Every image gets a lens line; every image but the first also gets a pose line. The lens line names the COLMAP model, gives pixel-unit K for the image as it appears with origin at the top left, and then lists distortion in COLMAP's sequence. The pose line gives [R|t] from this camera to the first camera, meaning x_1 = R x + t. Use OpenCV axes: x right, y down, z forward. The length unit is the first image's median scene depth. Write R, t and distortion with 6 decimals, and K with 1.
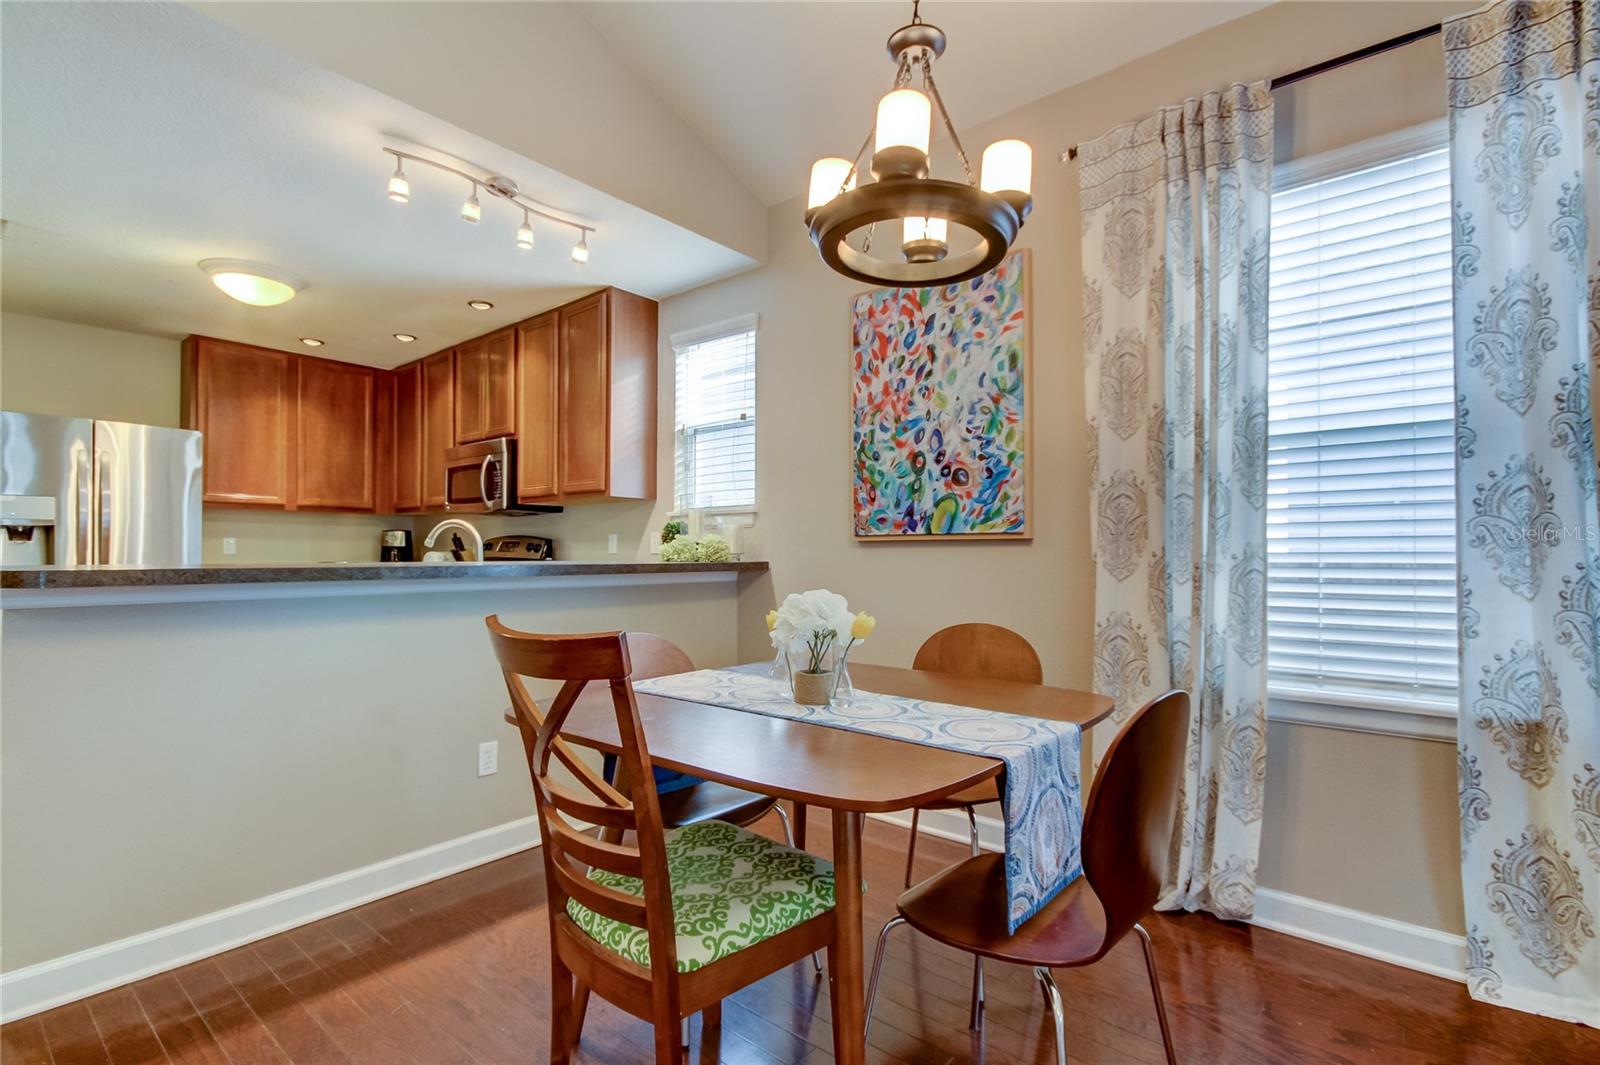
lens RADIAL K [[723.2, 0, 747.3], [0, 723.2, 549.1], [0, 0, 1]] dist [0.015200, -0.004227]
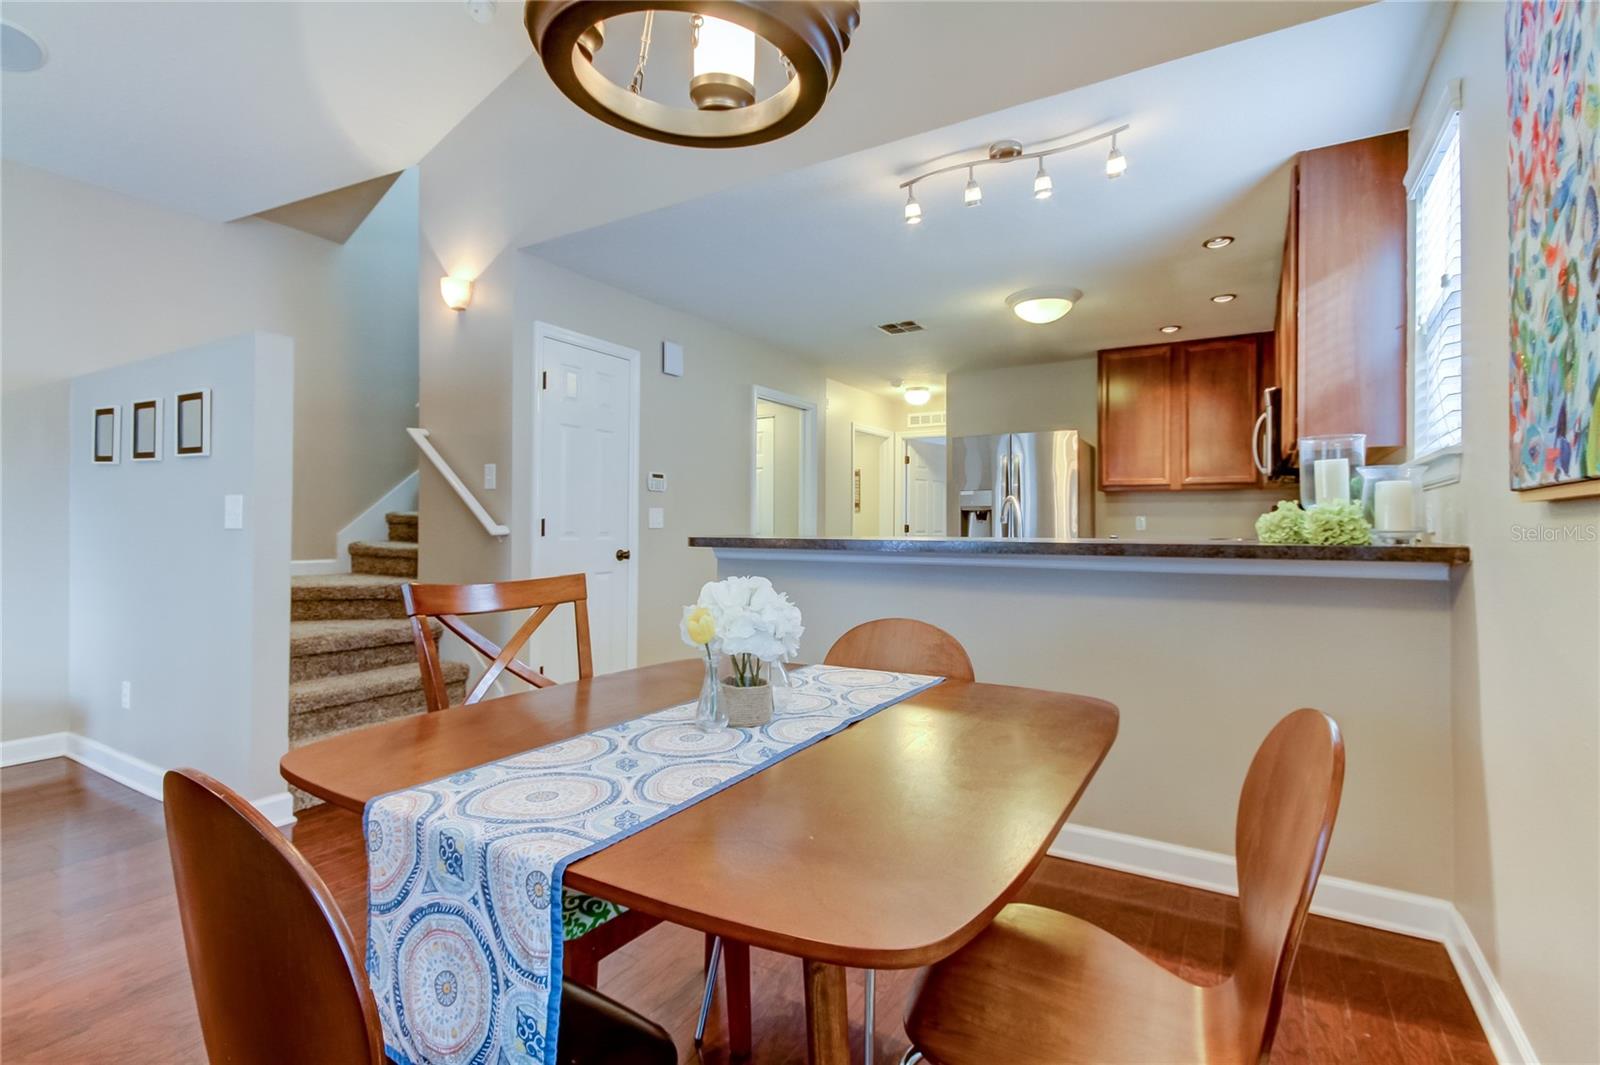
lens RADIAL K [[723.2, 0, 883.5], [0, 723.2, 519.7], [0, 0, 1]] dist [0.015200, -0.004227]
pose [[0.252523, -0.011211, -0.967526, 0.423178], [0.002029, 0.999937, -0.011057, 0.002715], [0.967589, 0.000829, 0.252530, 0.458353]]
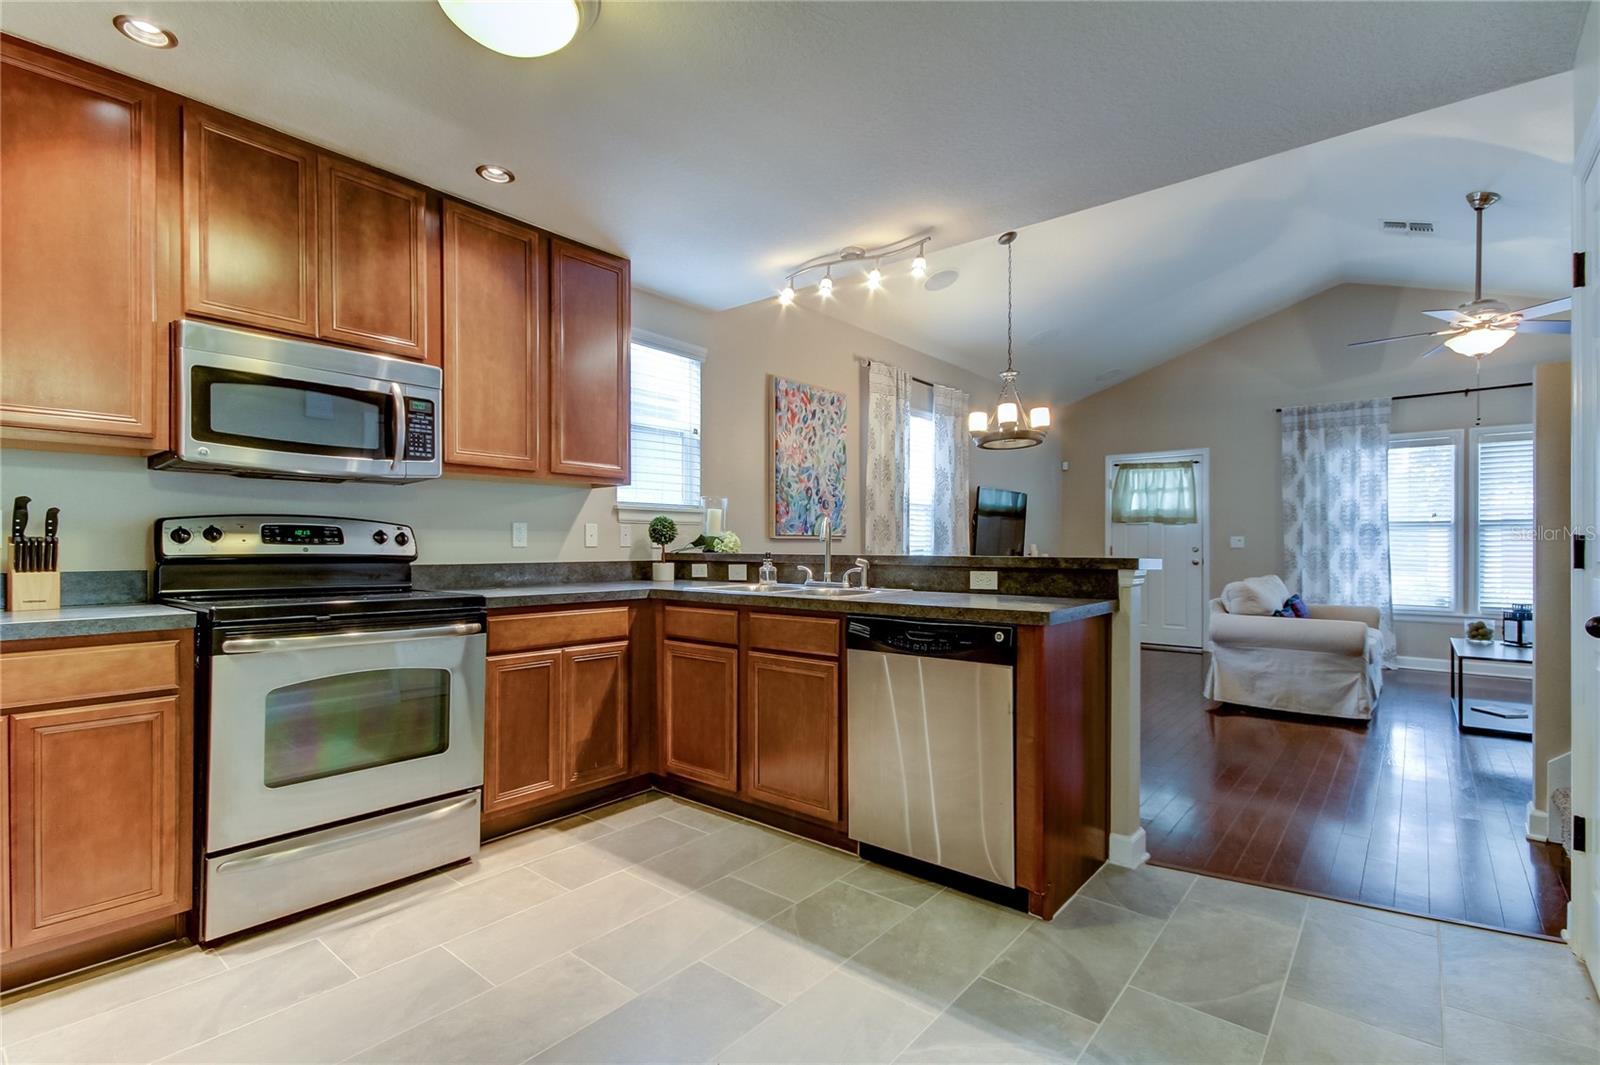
lens RADIAL K [[723.2, 0, 857.7], [0, 723.2, 546.3], [0, 0, 1]] dist [0.015200, -0.004227]
pose [[-0.059211, -0.003141, 0.998241, -1.215512], [-0.007382, 0.999969, 0.002708, 0.000082], [-0.998218, -0.007208, -0.059232, 0.812193]]
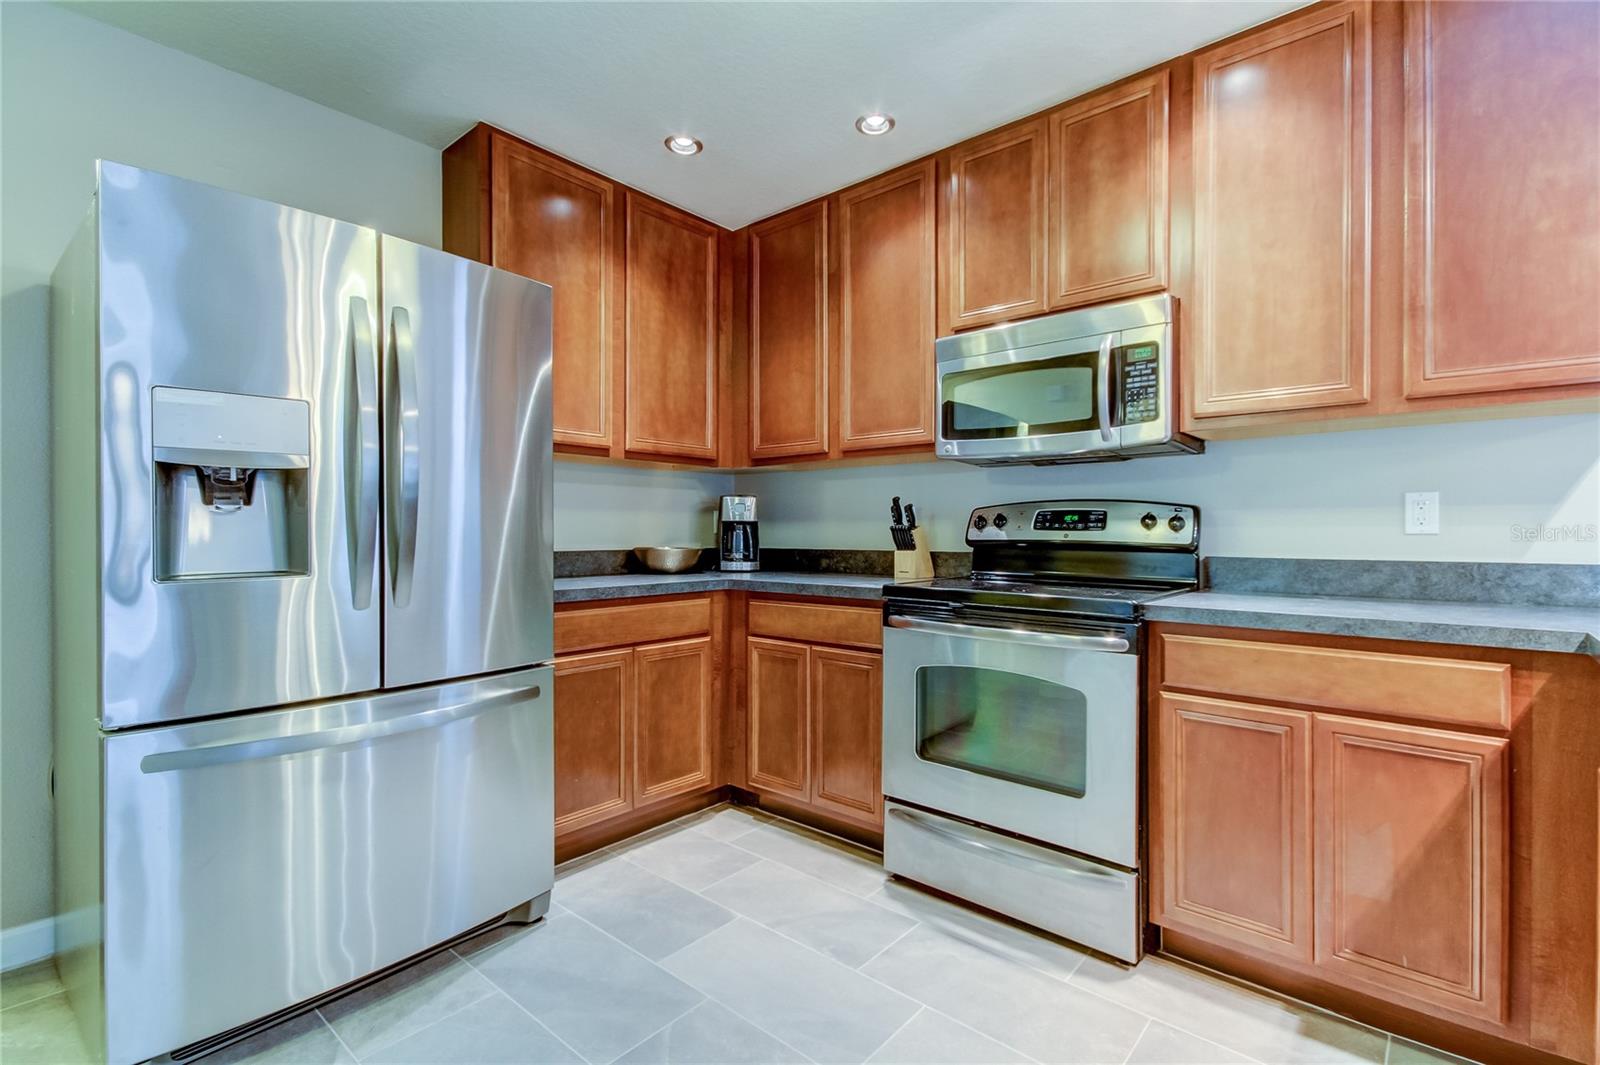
lens RADIAL K [[723.2, 0, 764.7], [0, 723.2, 532.5], [0, 0, 1]] dist [0.015200, -0.004227]
pose [[0.999764, 0.000792, -0.021707, -0.720868], [-0.000632, 0.999973, 0.007381, 0.001525], [0.021713, -0.007365, 0.999737, 0.623256]]
